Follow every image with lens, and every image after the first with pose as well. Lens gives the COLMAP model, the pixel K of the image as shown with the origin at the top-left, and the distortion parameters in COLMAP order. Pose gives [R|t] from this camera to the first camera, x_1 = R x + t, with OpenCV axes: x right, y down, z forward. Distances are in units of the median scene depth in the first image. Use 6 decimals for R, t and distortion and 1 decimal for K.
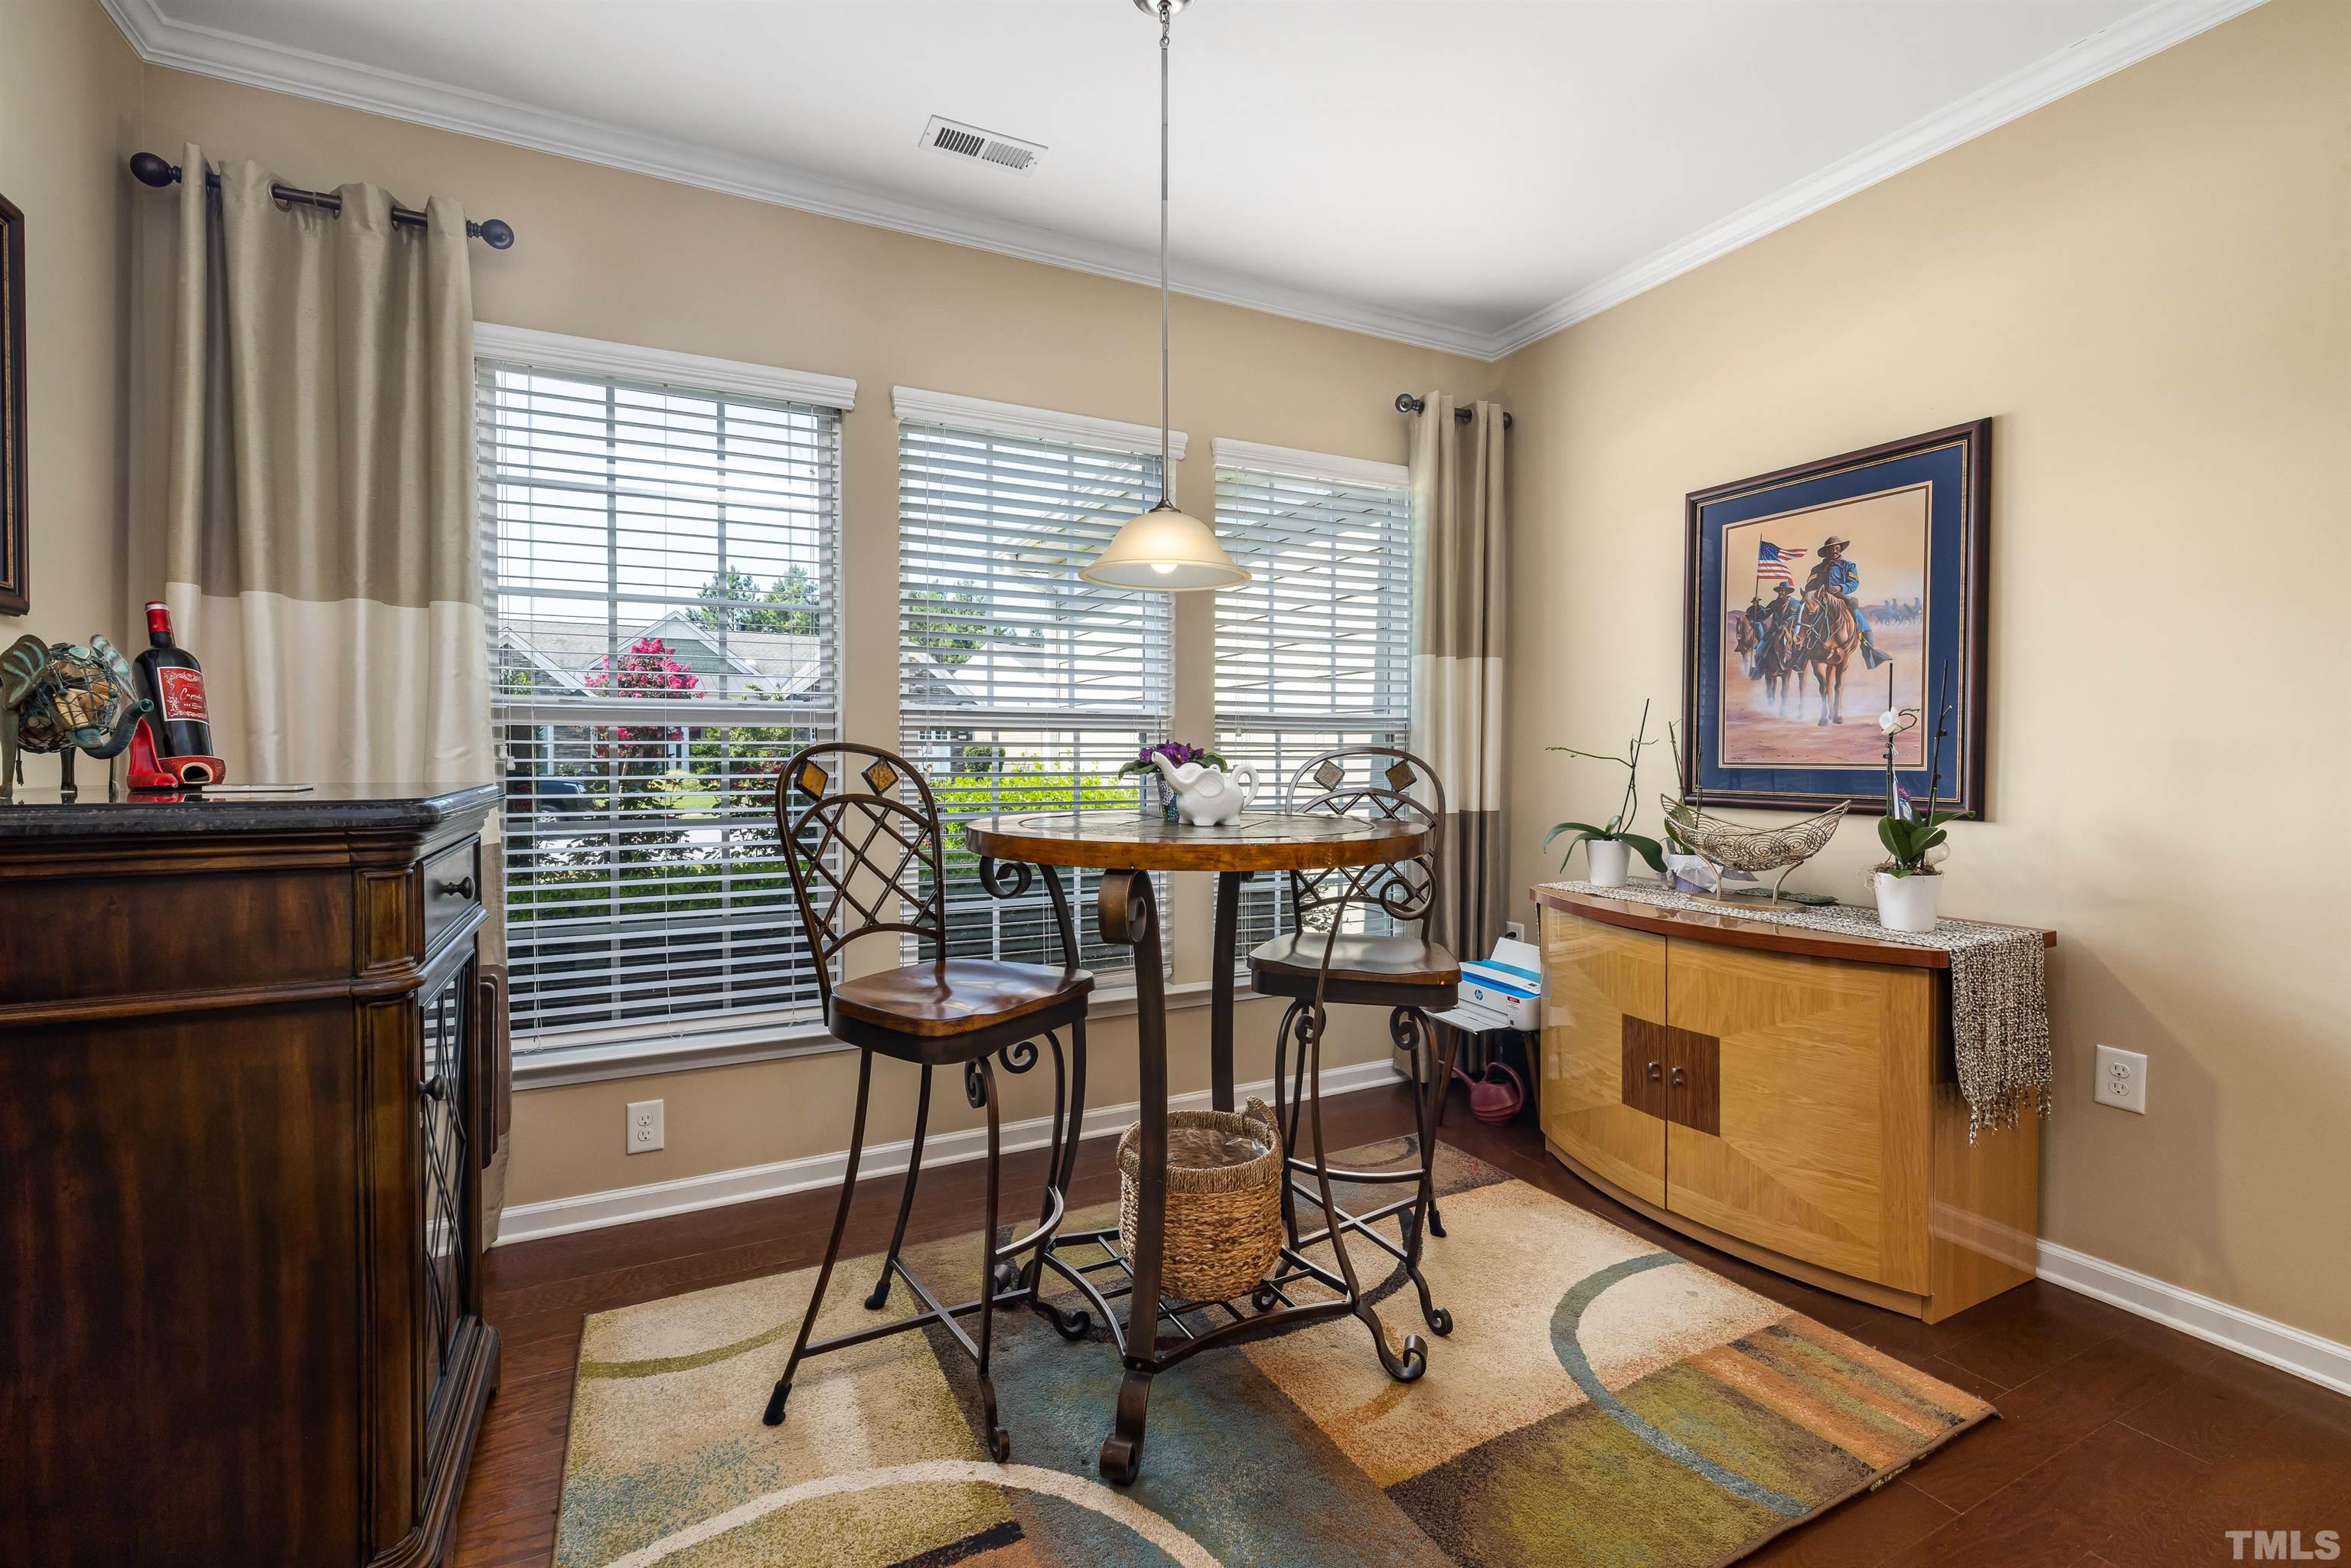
lens RADIAL K [[1004.5, 0, 1163.1], [0, 1004.5, 771.3], [0, 0, 1]] dist [-0.000913, -0.000302]
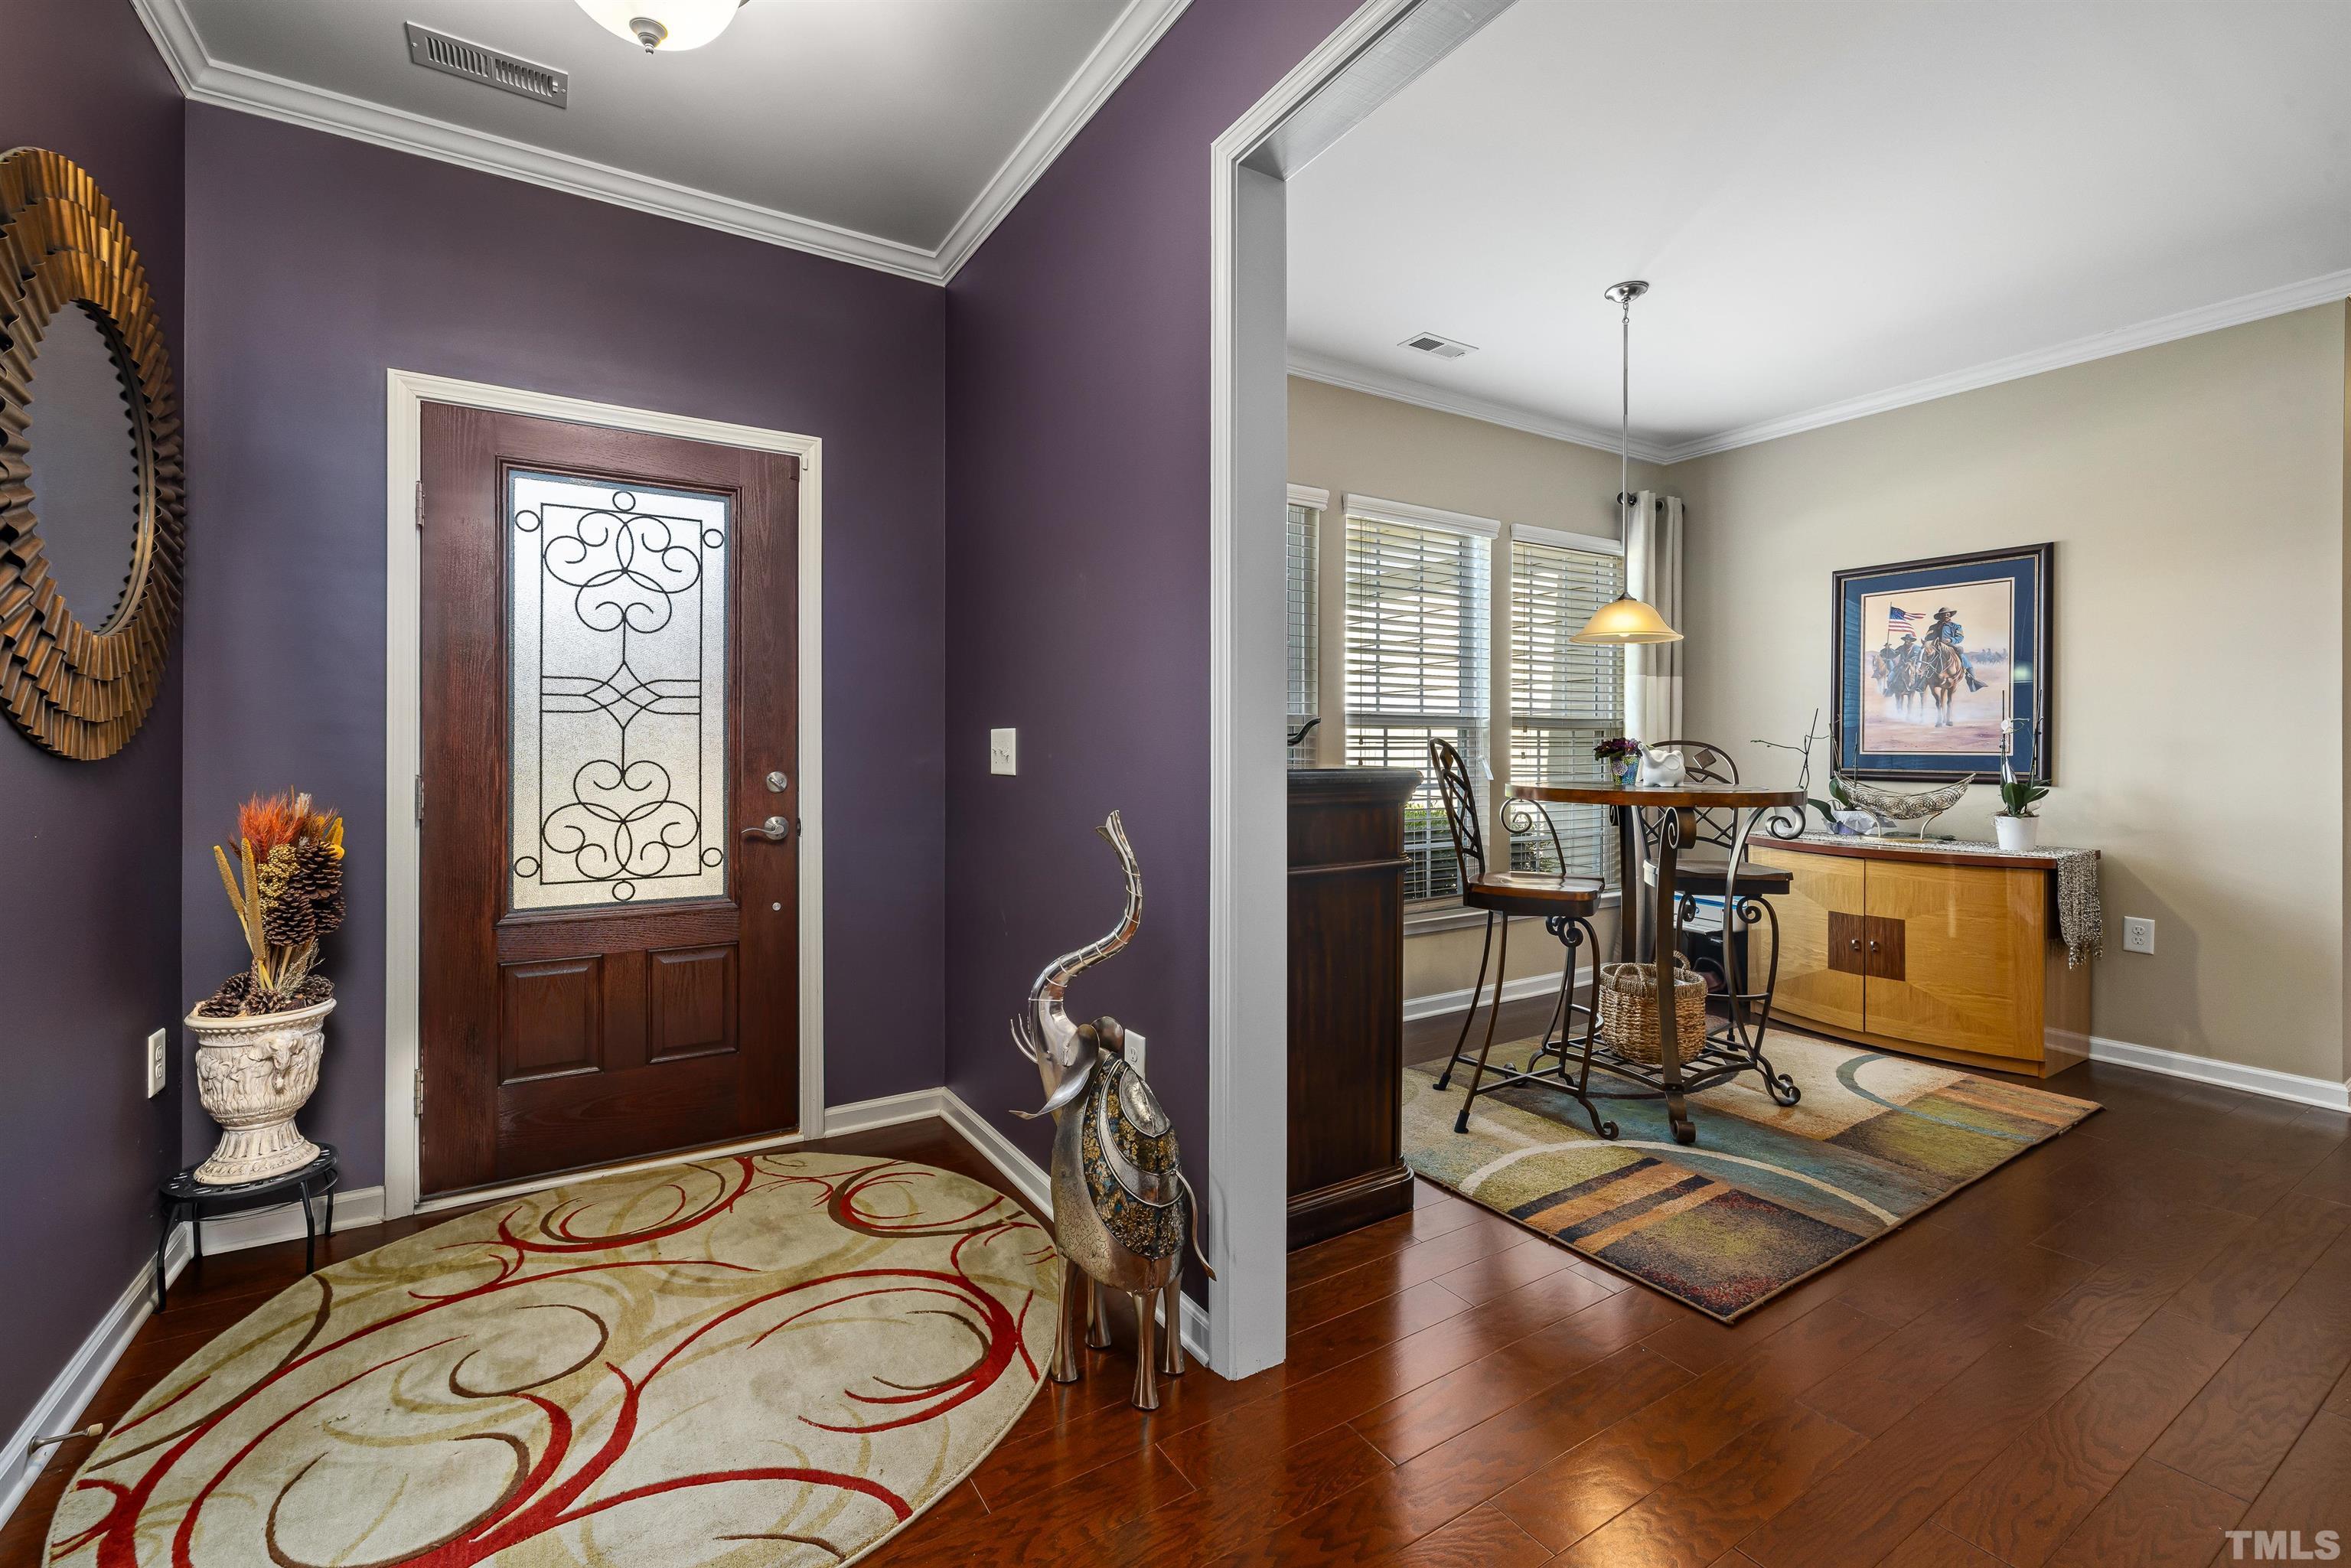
lens RADIAL K [[988.7, 0, 1168.1], [0, 988.7, 752.2], [0, 0, 1]] dist [-0.002639, -0.000056]
pose [[0.995688, 0.001000, 0.092759, -0.746121], [0.000160, 0.999922, -0.012496, 0.013773], [-0.092765, 0.012457, 0.995610, -0.459447]]
